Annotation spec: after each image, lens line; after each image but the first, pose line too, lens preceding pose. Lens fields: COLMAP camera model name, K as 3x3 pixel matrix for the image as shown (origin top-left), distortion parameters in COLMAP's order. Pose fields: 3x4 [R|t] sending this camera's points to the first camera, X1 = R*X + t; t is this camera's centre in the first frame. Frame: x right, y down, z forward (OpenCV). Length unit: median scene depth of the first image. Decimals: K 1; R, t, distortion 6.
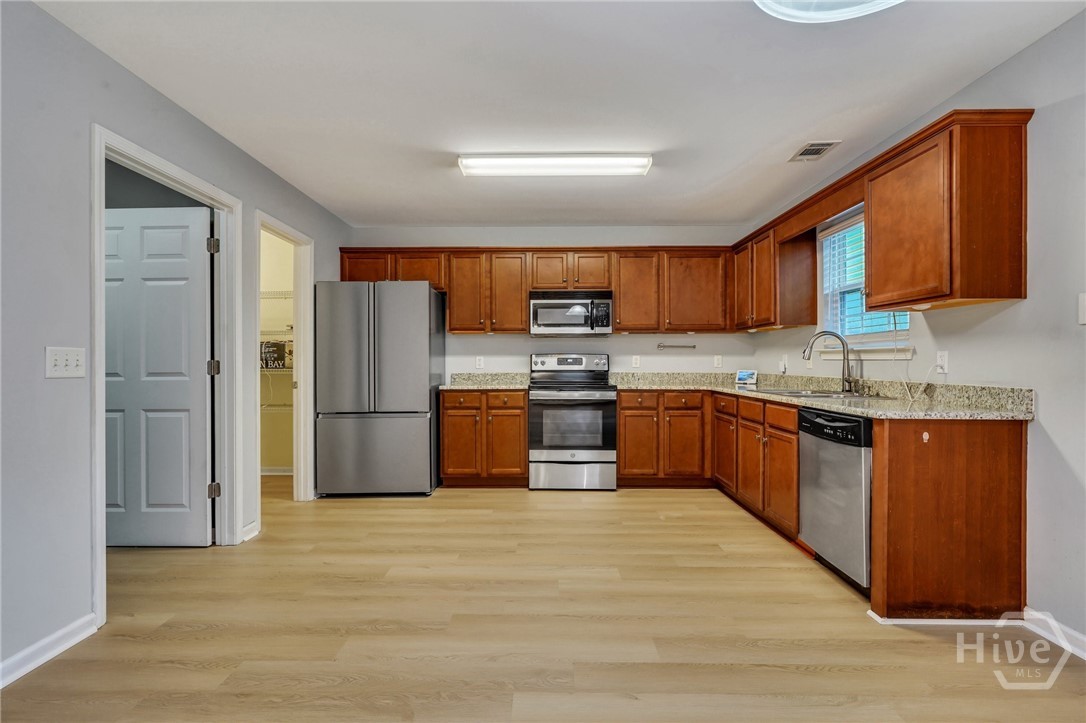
lens RADIAL K [[517.7, 0, 543.0], [0, 517.7, 361.5], [0, 0, 1]] dist [0.001459, 0.001960]
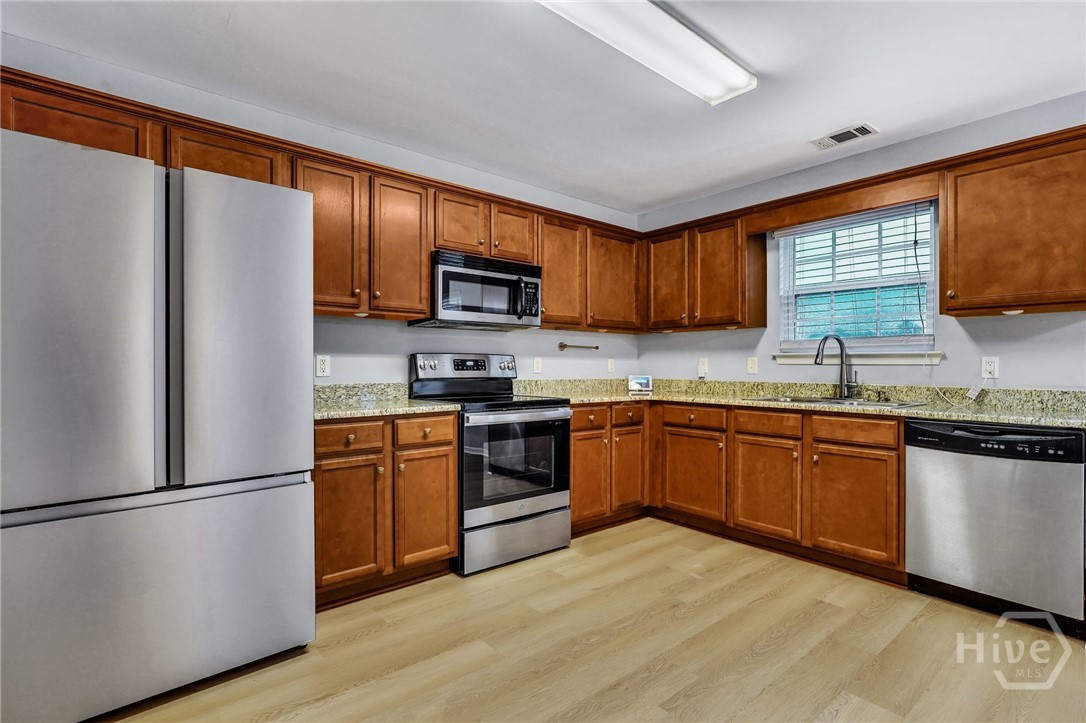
lens RADIAL K [[517.7, 0, 543.0], [0, 517.7, 361.5], [0, 0, 1]] dist [0.001459, 0.001960]
pose [[0.763370, 0.008429, 0.645907, -0.348471], [-0.003986, 0.999957, -0.008338, 0.000935], [-0.645949, 0.003790, 0.763371, 0.477386]]
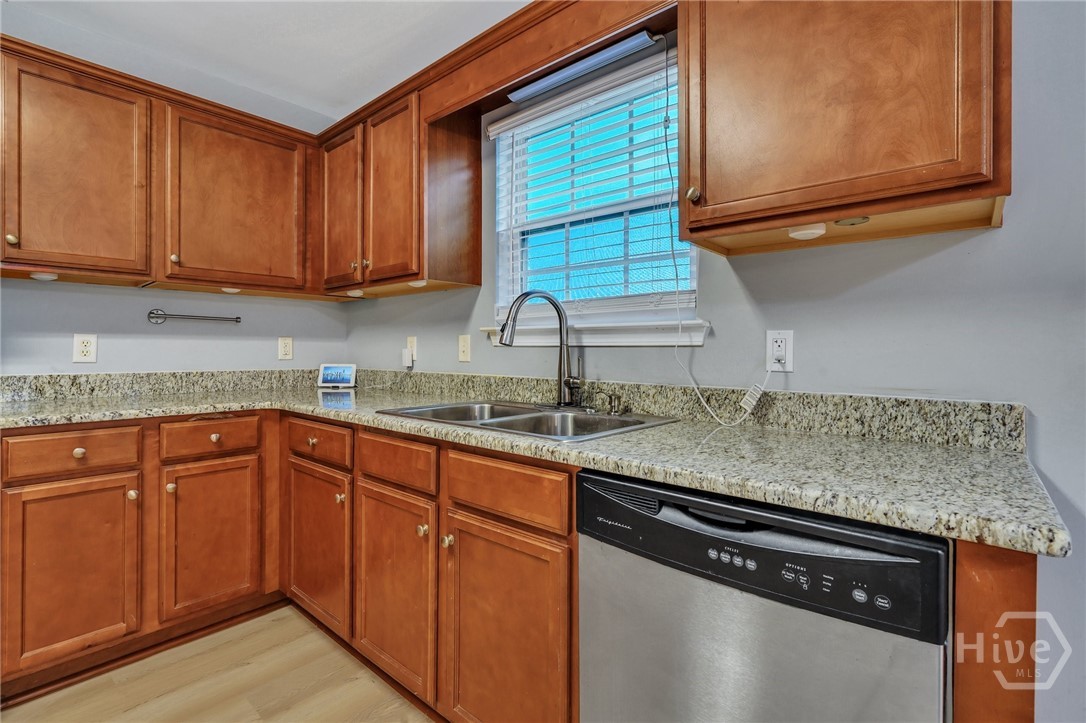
lens RADIAL K [[502.5, 0, 543.7], [0, 502.5, 347.7], [0, 0, 1]] dist [-0.007737, 0.000866]
pose [[0.655256, 0.005632, 0.755386, 0.133896], [-0.002488, 0.999983, -0.005297, 0.000790], [-0.755403, 0.001592, 0.655259, 0.512358]]
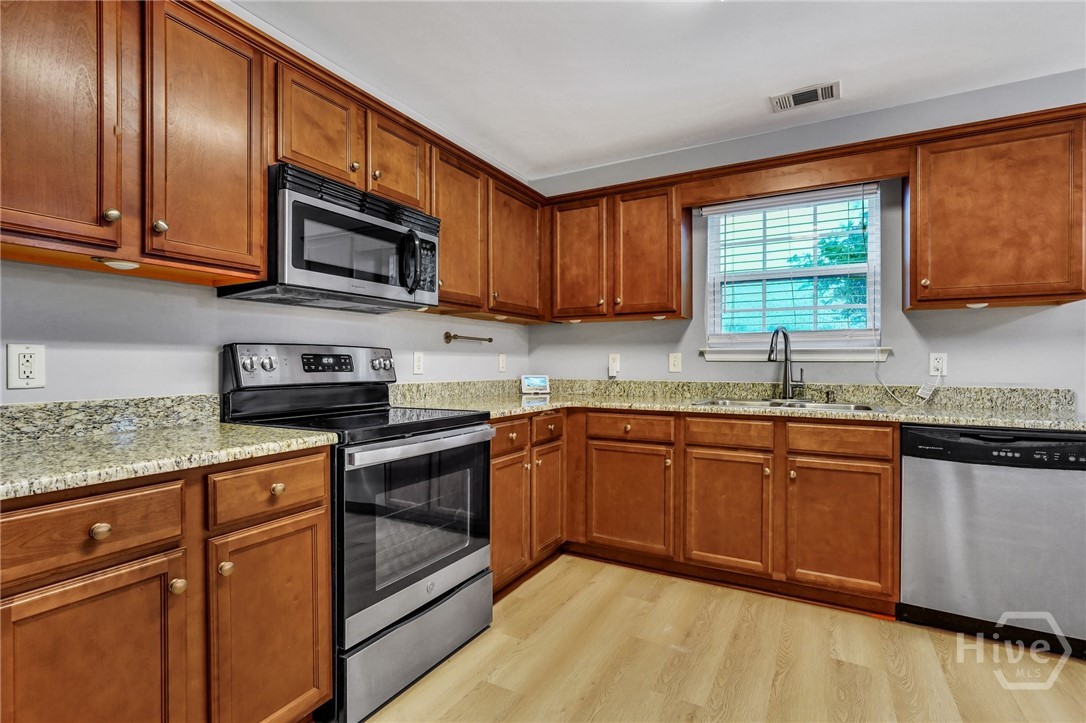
lens RADIAL K [[514.4, 0, 541.0], [0, 514.4, 361.4], [0, 0, 1]] dist [-0.002950, 0.000827]
pose [[0.483861, 0.003273, 0.875139, -0.263603], [-0.001305, 0.999995, -0.003018, -0.000215], [-0.875144, 0.000319, 0.483863, 0.719408]]
